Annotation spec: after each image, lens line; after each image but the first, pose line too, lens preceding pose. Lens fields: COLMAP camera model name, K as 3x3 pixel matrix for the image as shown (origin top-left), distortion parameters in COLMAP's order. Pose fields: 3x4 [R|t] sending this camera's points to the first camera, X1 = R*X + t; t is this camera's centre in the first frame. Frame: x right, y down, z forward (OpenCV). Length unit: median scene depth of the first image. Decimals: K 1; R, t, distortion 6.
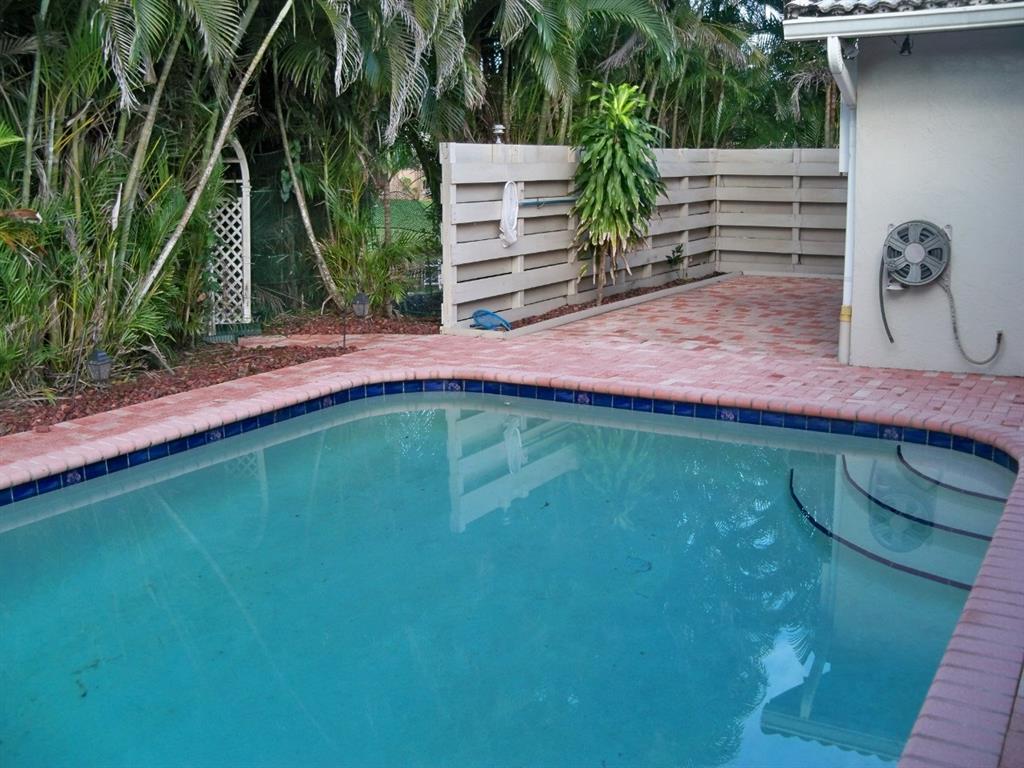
lens RADIAL K [[1049.2, 0, 511.8], [0, 1049.2, 382.3], [0, 0, 1]] dist [-0.157421, 0.000000]
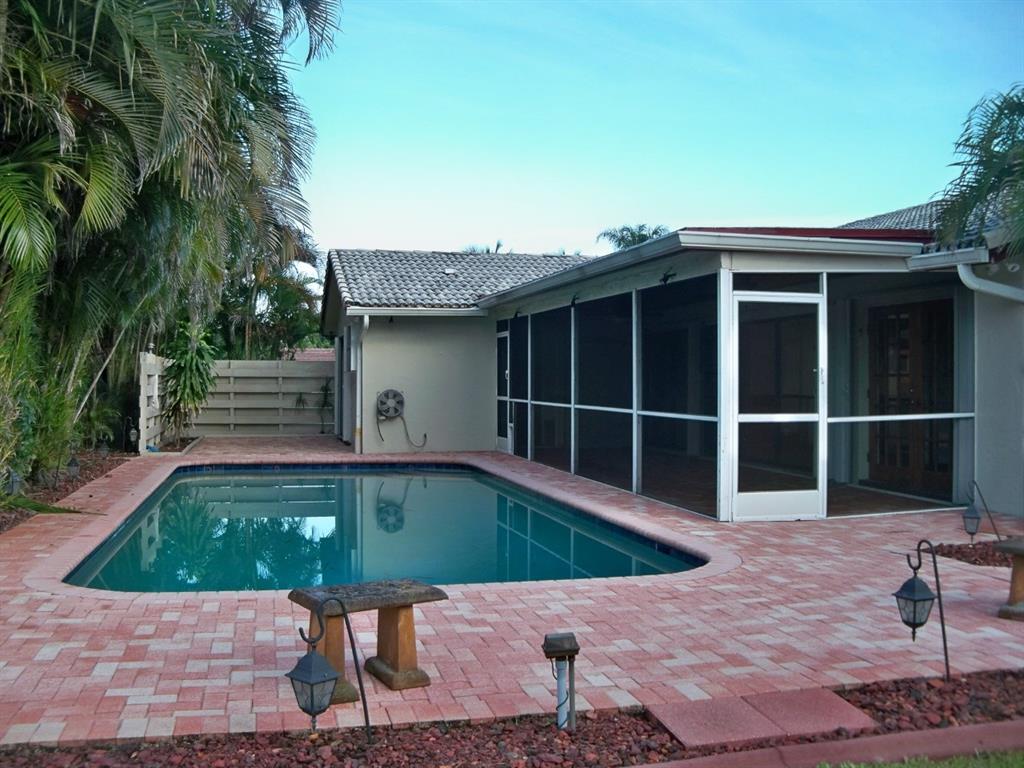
lens RADIAL K [[1049.2, 0, 512.1], [0, 1049.2, 383.2], [0, 0, 1]] dist [-0.157421, 0.000000]
pose [[0.709984, 0.018675, 0.703970, -1.135963], [0.126543, 0.979993, -0.153622, 0.241966], [-0.692755, 0.198152, 0.693416, -0.916886]]
